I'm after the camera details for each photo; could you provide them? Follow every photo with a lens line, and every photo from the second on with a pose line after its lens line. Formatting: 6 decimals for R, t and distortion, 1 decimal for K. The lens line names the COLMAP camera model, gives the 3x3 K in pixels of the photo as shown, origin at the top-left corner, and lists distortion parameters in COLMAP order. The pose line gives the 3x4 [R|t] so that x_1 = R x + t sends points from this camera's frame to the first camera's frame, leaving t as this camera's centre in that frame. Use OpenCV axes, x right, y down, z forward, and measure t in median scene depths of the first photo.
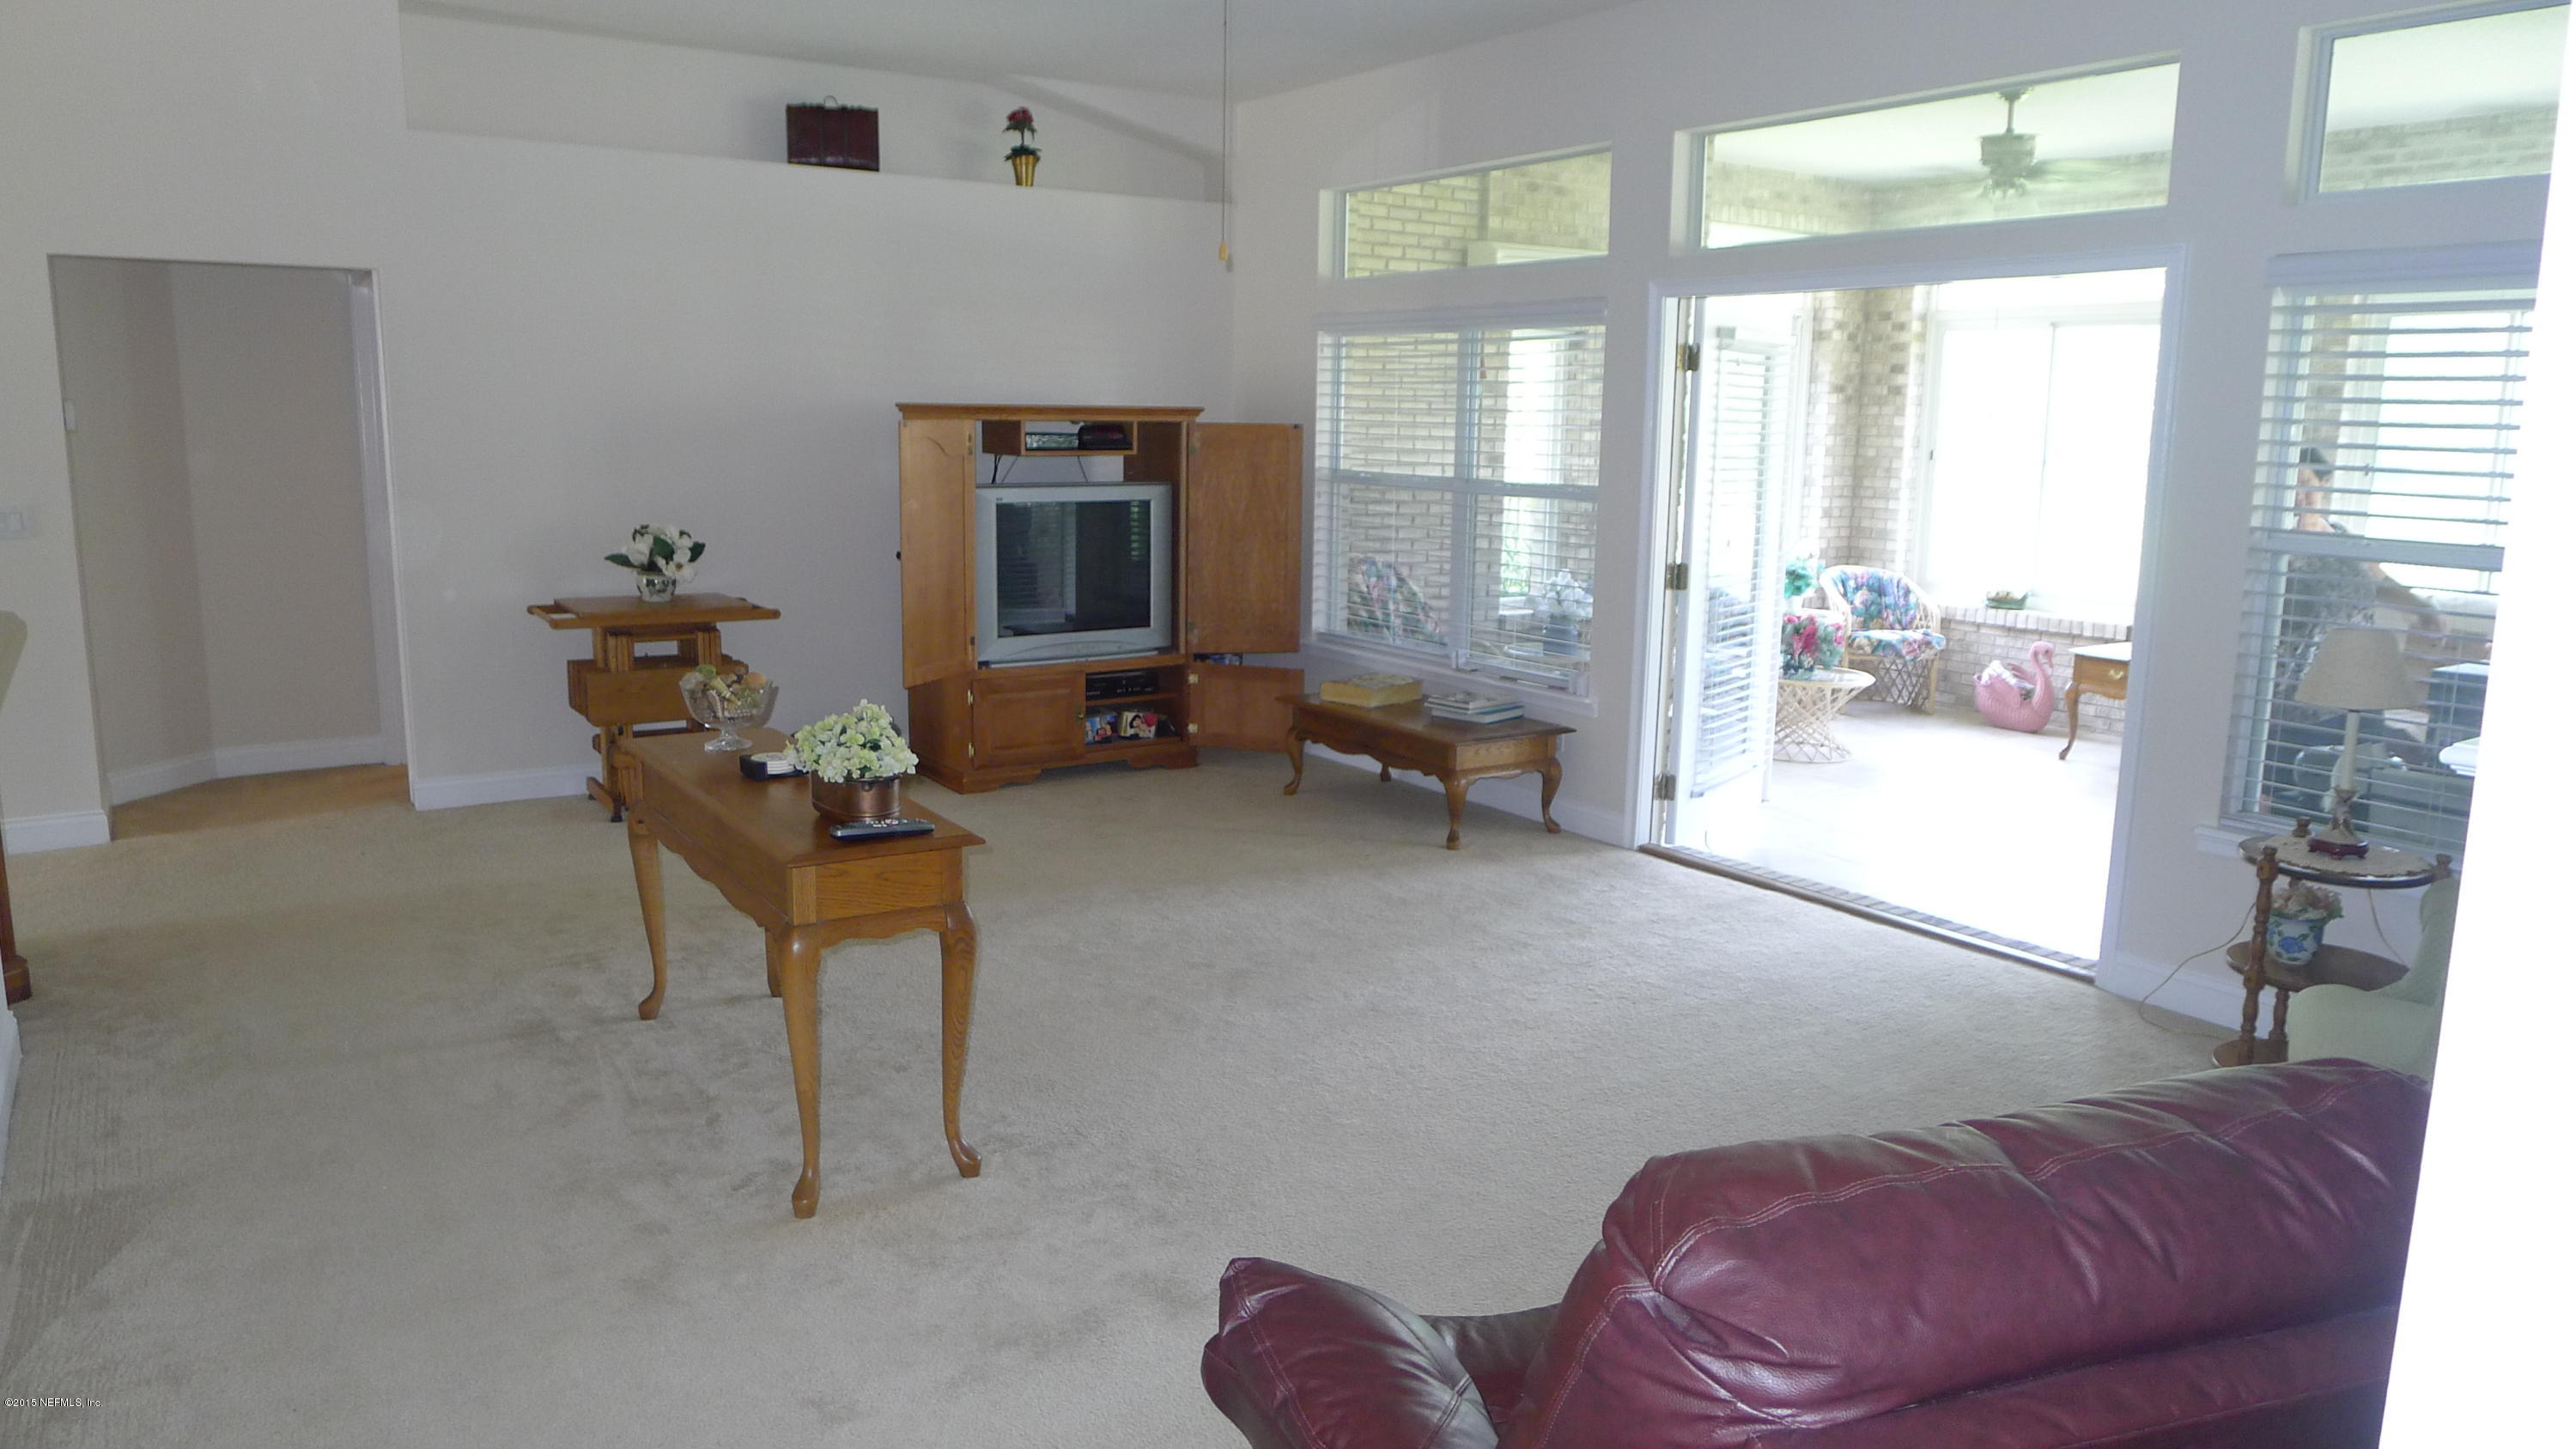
lens RADIAL K [[1687.6, 0, 1278.8], [0, 1687.6, 714.8], [0, 0, 1]] dist [-0.041039, -0.000768]
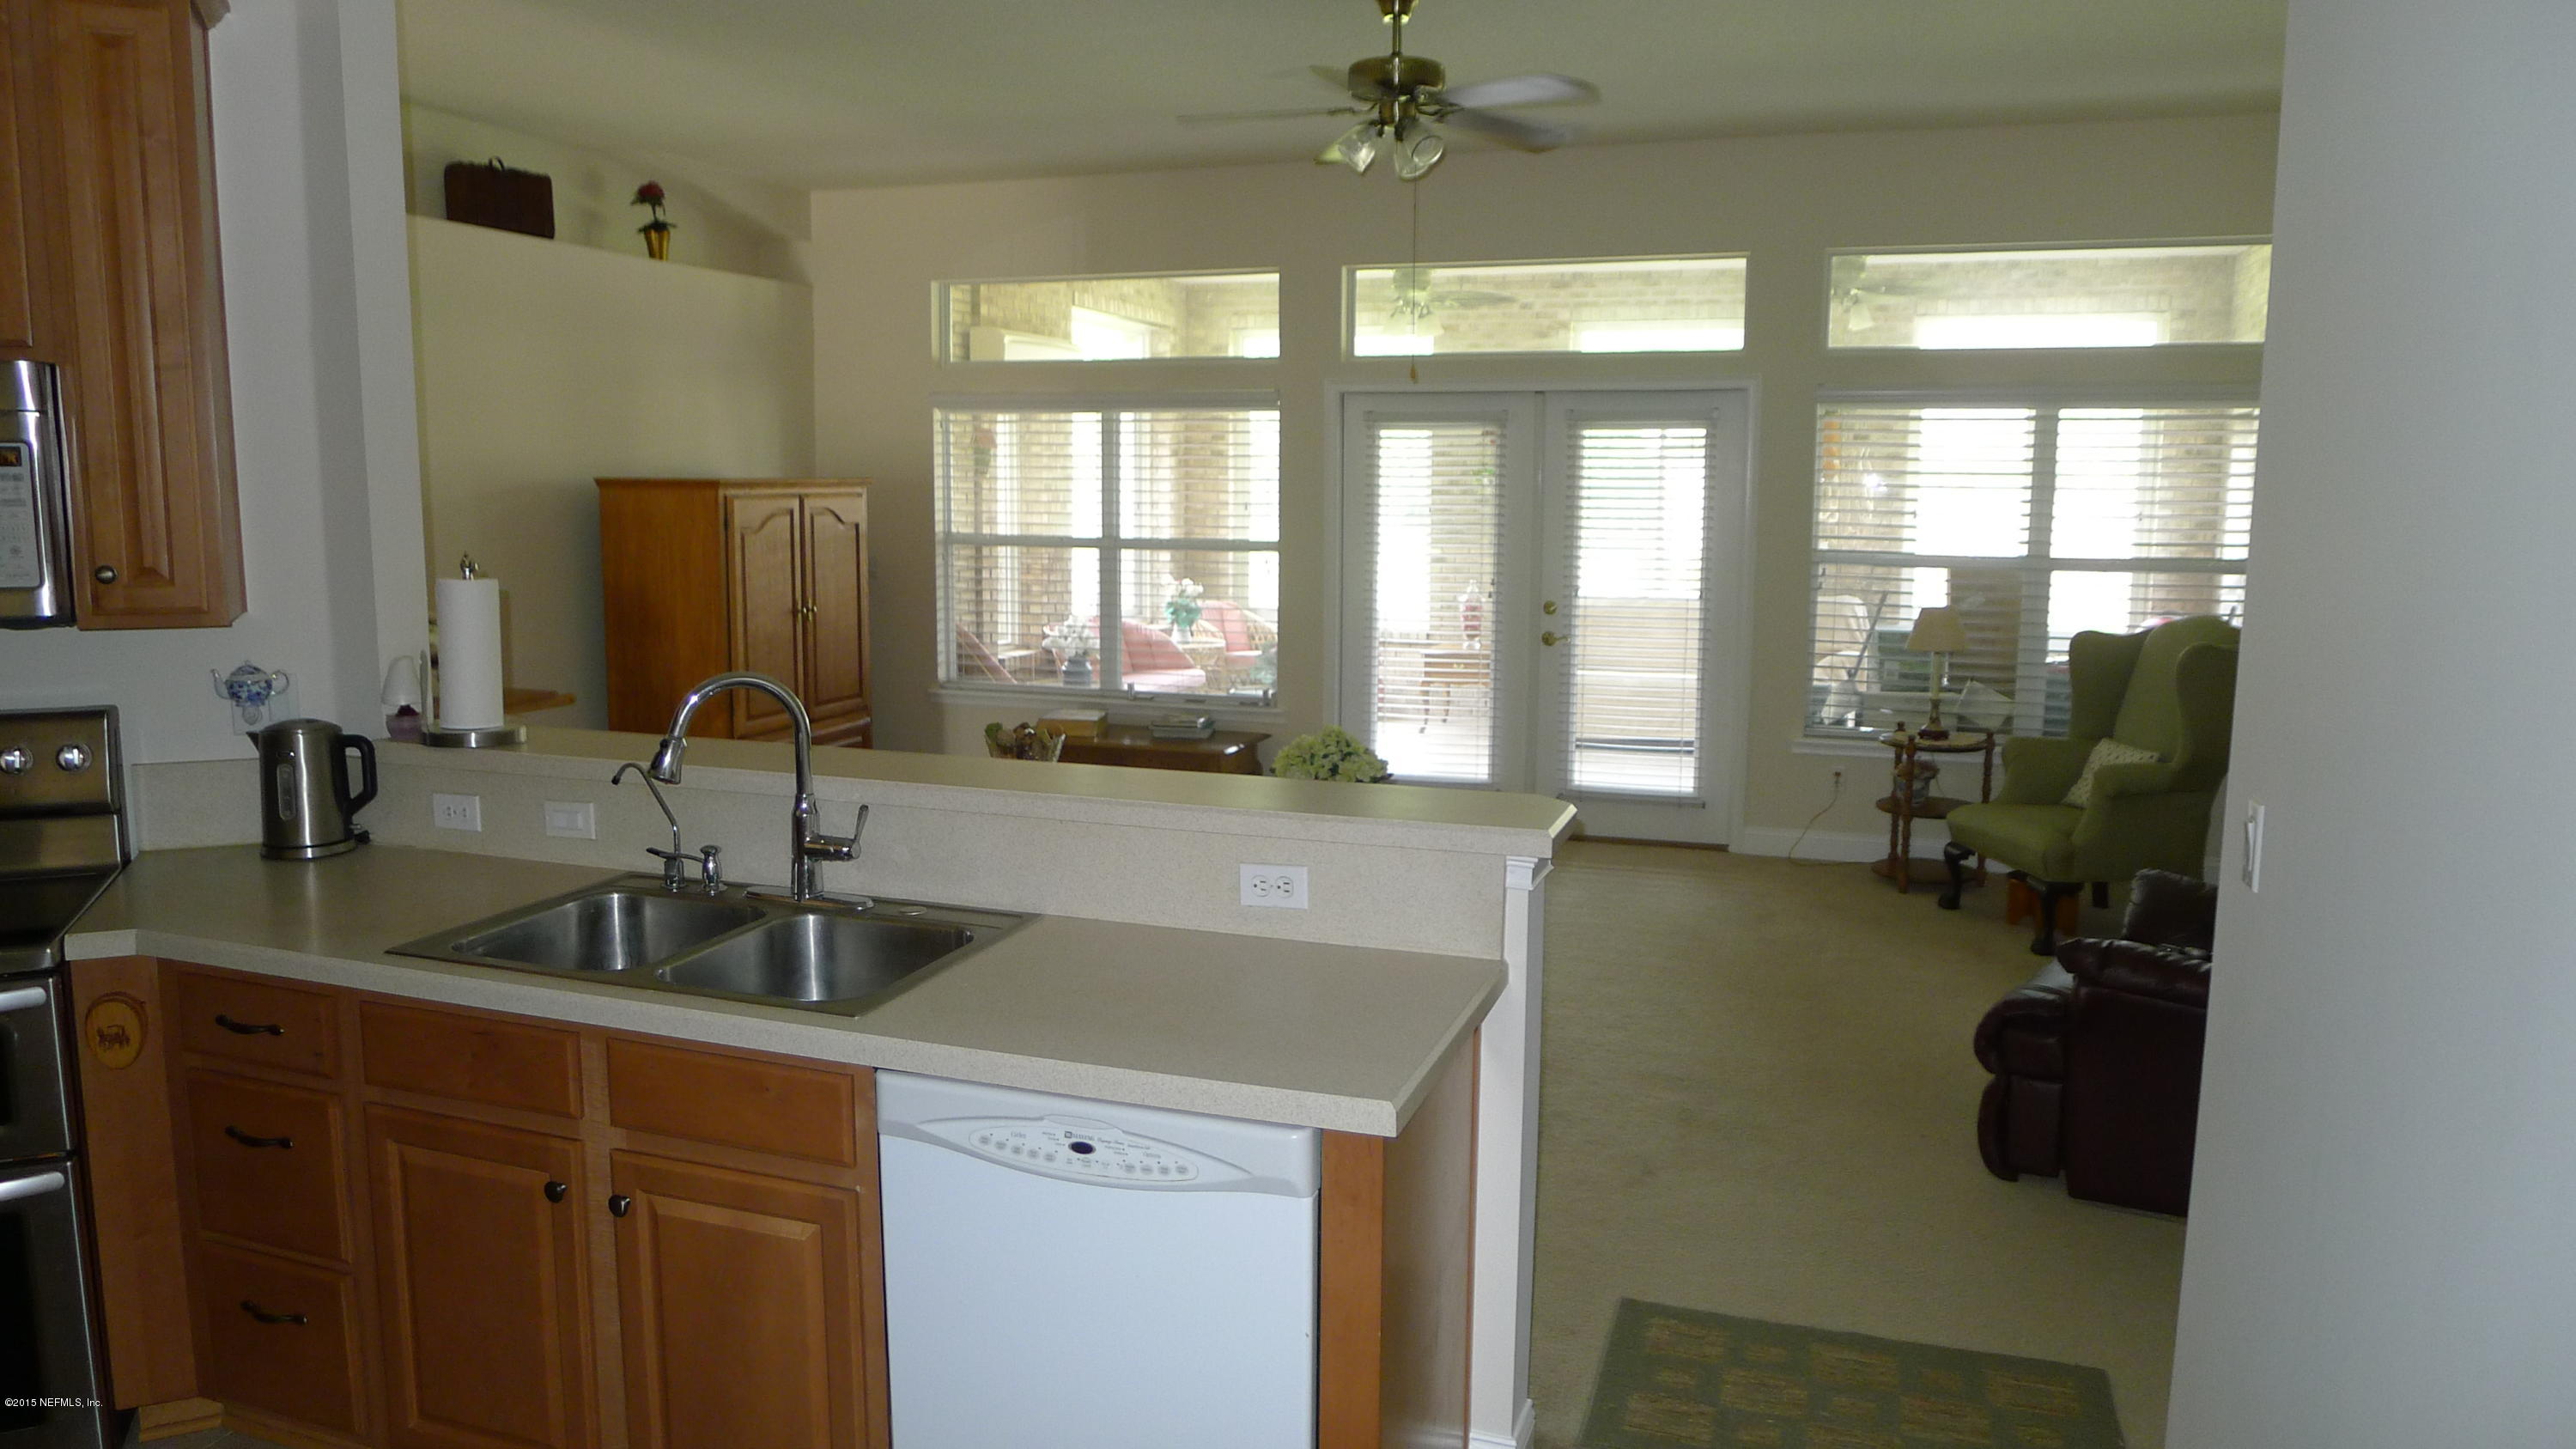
lens RADIAL K [[1687.6, 0, 1278.8], [0, 1687.6, 714.8], [0, 0, 1]] dist [-0.041039, -0.000768]
pose [[0.801601, -0.090303, 0.591000, -0.363934], [0.106507, 0.994284, 0.007463, -0.010270], [-0.588296, 0.056963, 0.806637, -0.004724]]
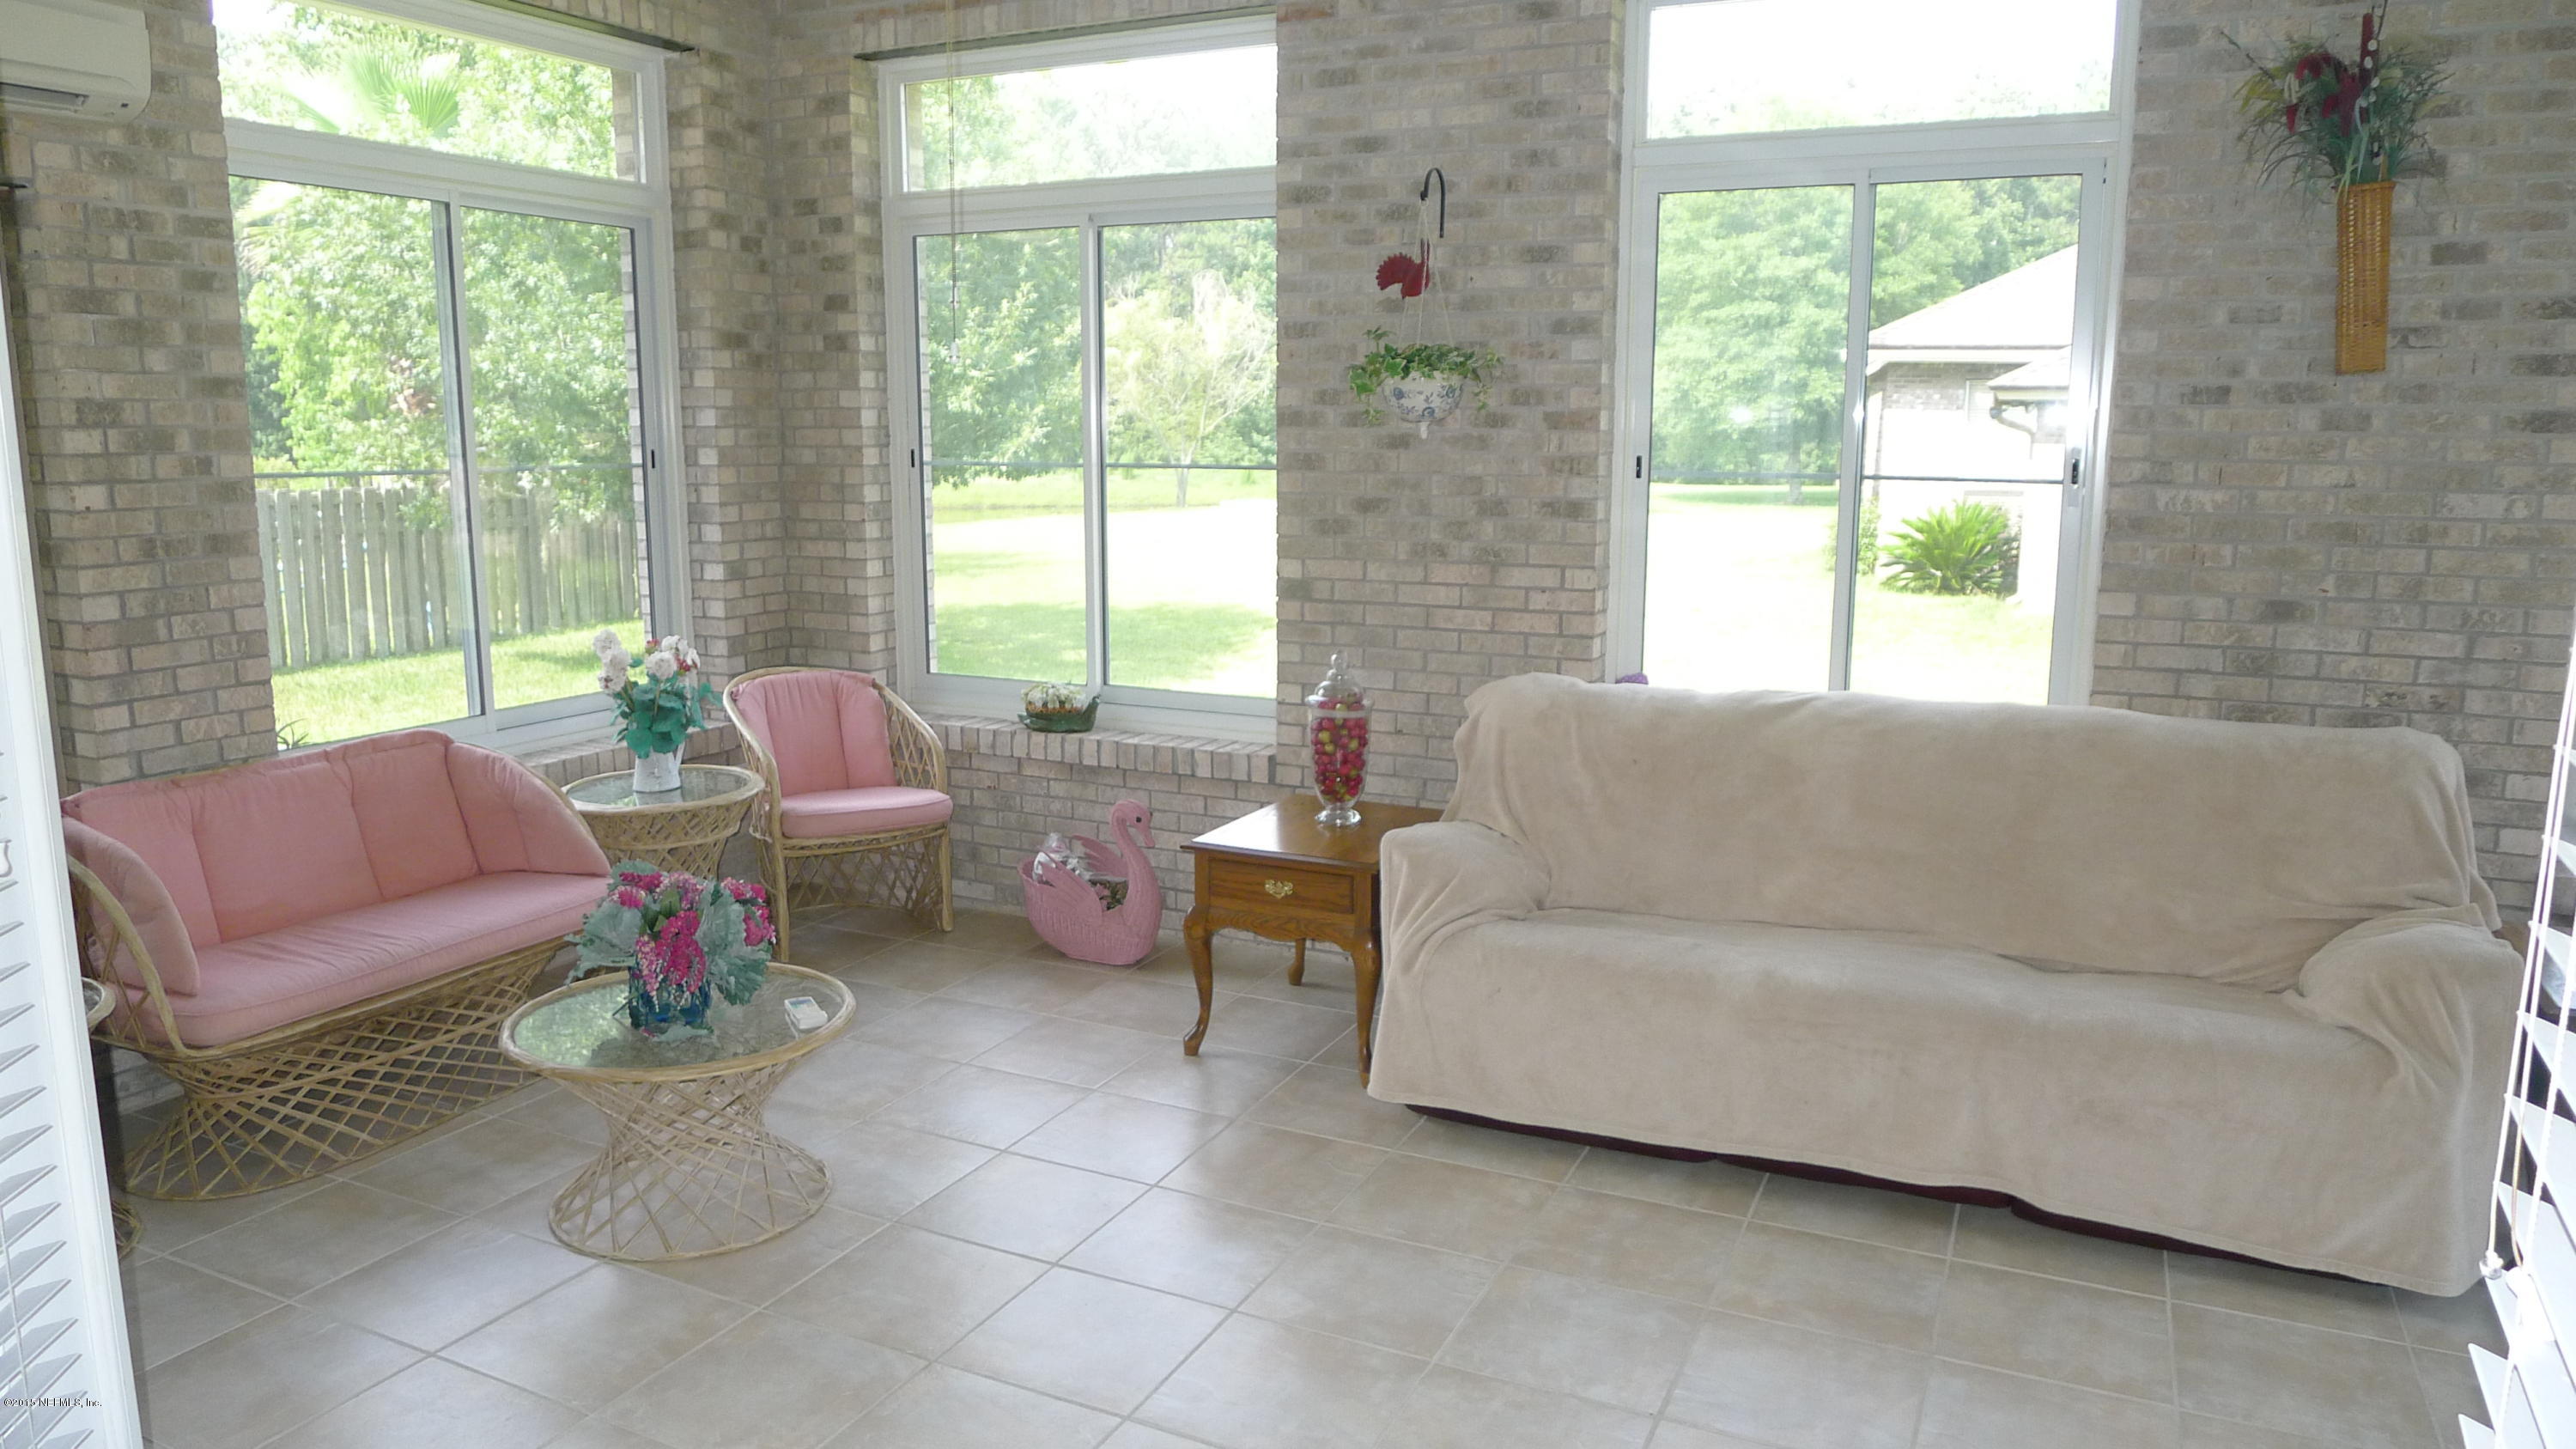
lens RADIAL K [[1687.6, 0, 1278.8], [0, 1687.6, 714.8], [0, 0, 1]] dist [-0.041039, -0.000768]
pose [[0.862436, -0.099323, 0.496325, 0.223966], [0.097079, 0.994813, 0.030389, -0.080855], [-0.496769, 0.021975, 0.867605, 0.489274]]
